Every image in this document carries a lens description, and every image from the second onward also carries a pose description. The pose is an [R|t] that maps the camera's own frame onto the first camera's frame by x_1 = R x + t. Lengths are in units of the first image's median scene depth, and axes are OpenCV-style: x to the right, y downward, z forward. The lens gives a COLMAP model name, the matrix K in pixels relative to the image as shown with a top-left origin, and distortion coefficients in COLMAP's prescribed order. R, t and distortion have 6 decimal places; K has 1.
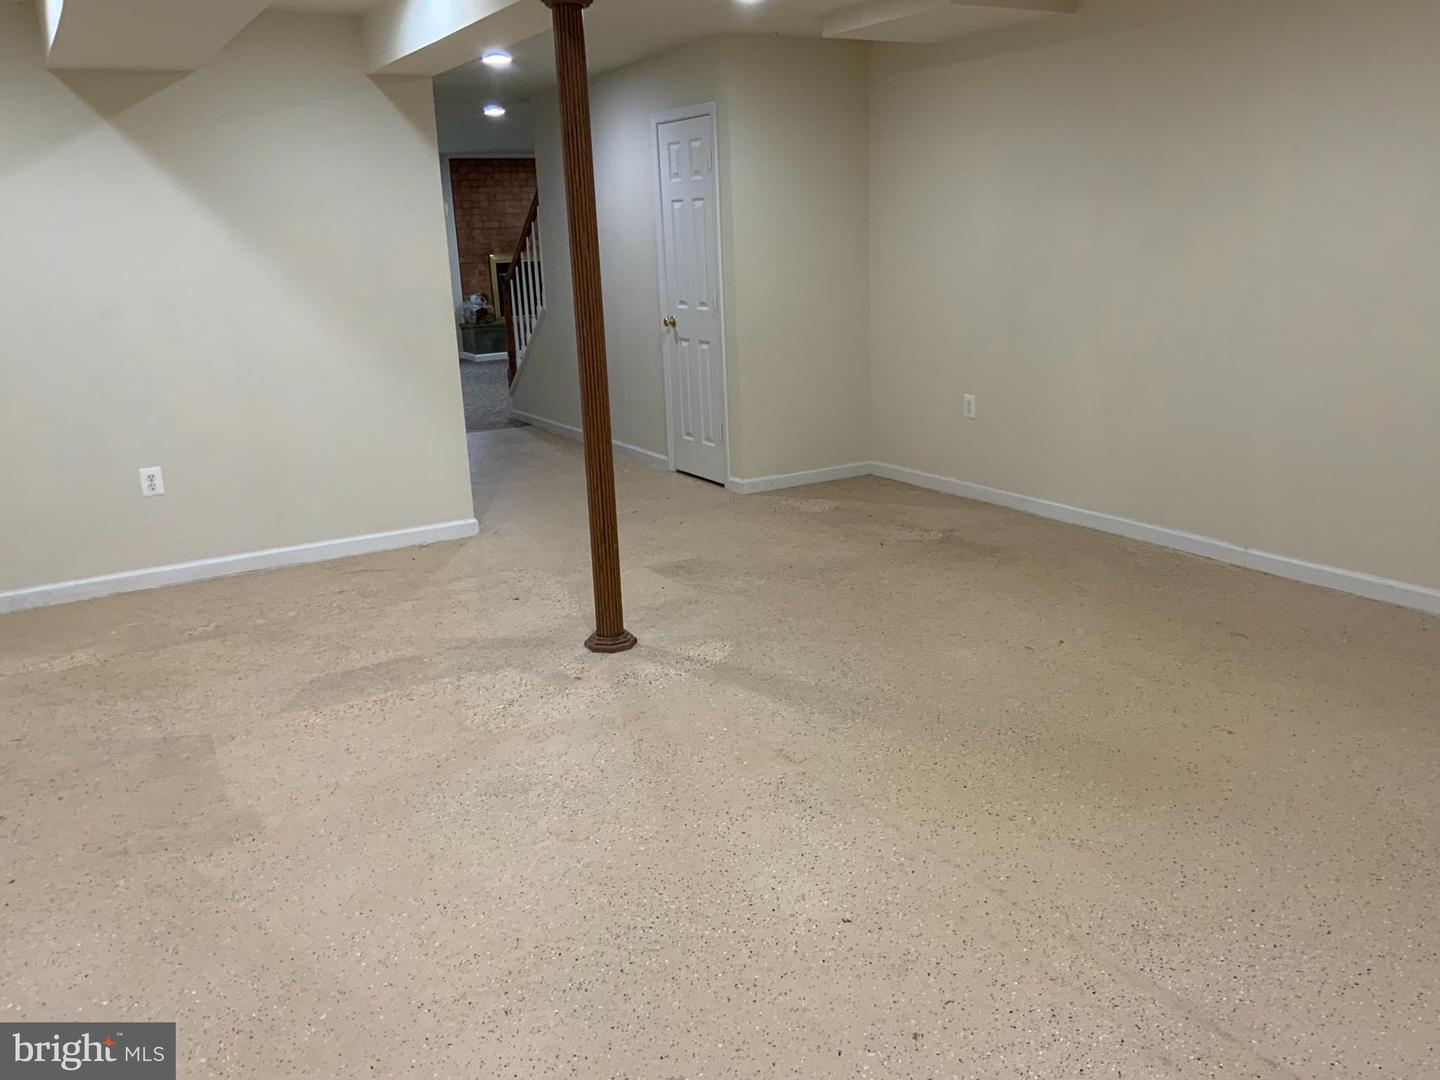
lens RADIAL K [[1199.6, 0, 724.1], [0, 1199.6, 538.8], [0, 0, 1]] dist [0.068290, -0.075624]
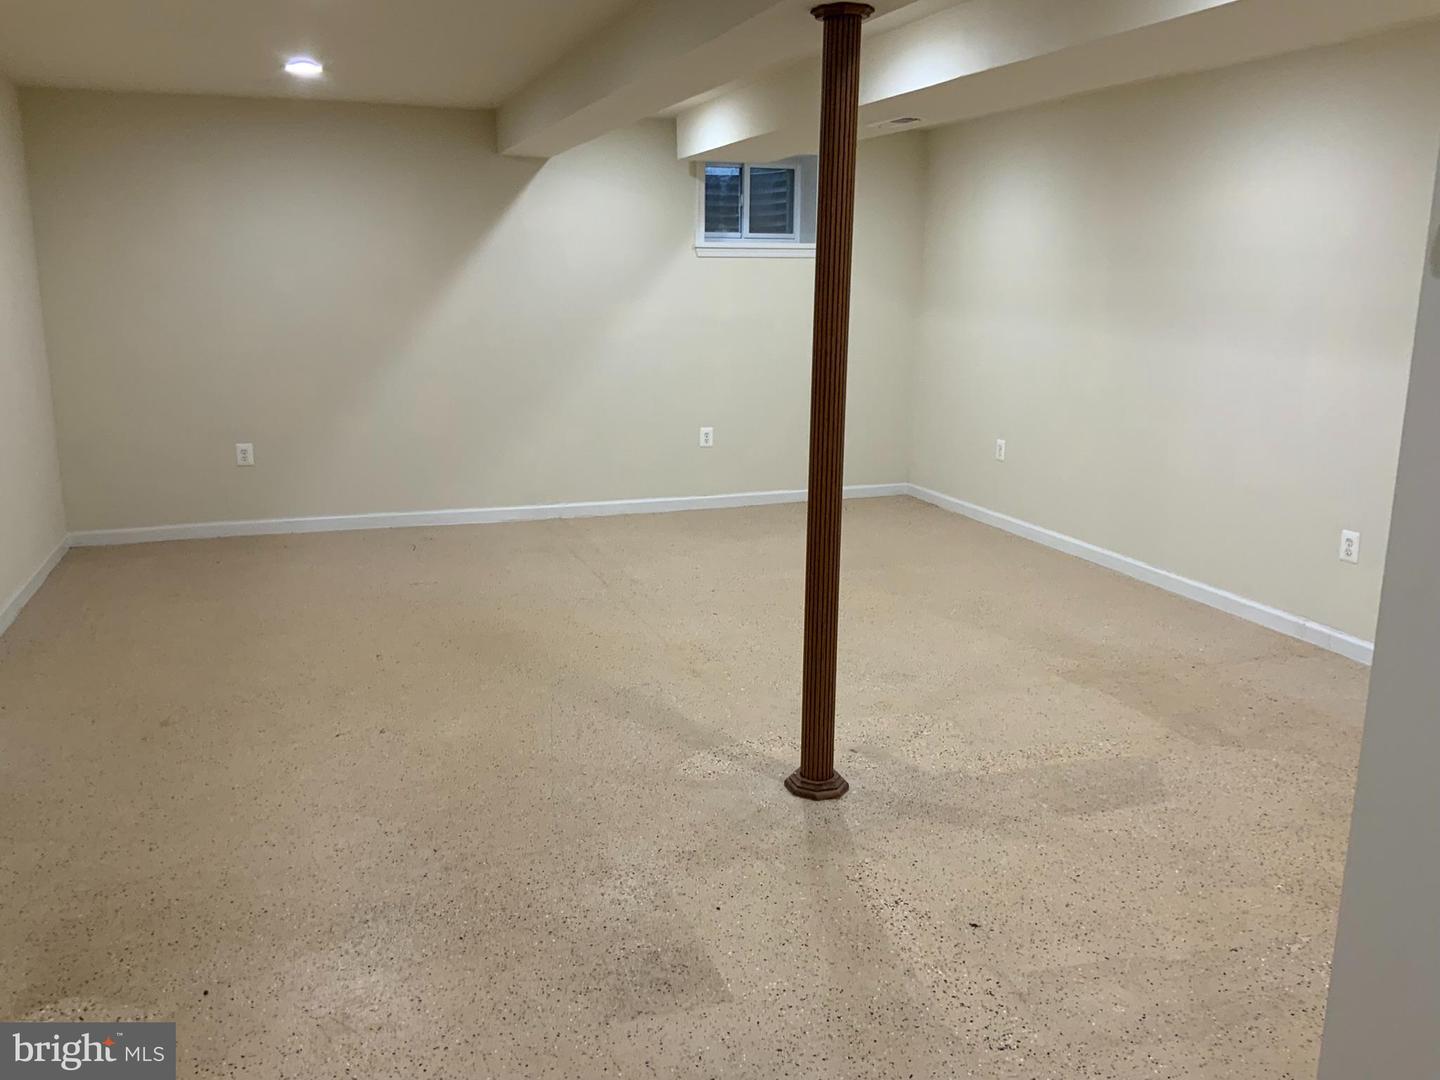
lens RADIAL K [[1199.6, 0, 719.7], [0, 1199.6, 540.5], [0, 0, 1]] dist [0.068290, -0.075624]
pose [[-0.980113, -0.016461, 0.197757, -0.198978], [0.075337, 0.891078, 0.447553, -0.457752], [-0.183584, 0.453551, -0.872117, 1.738960]]
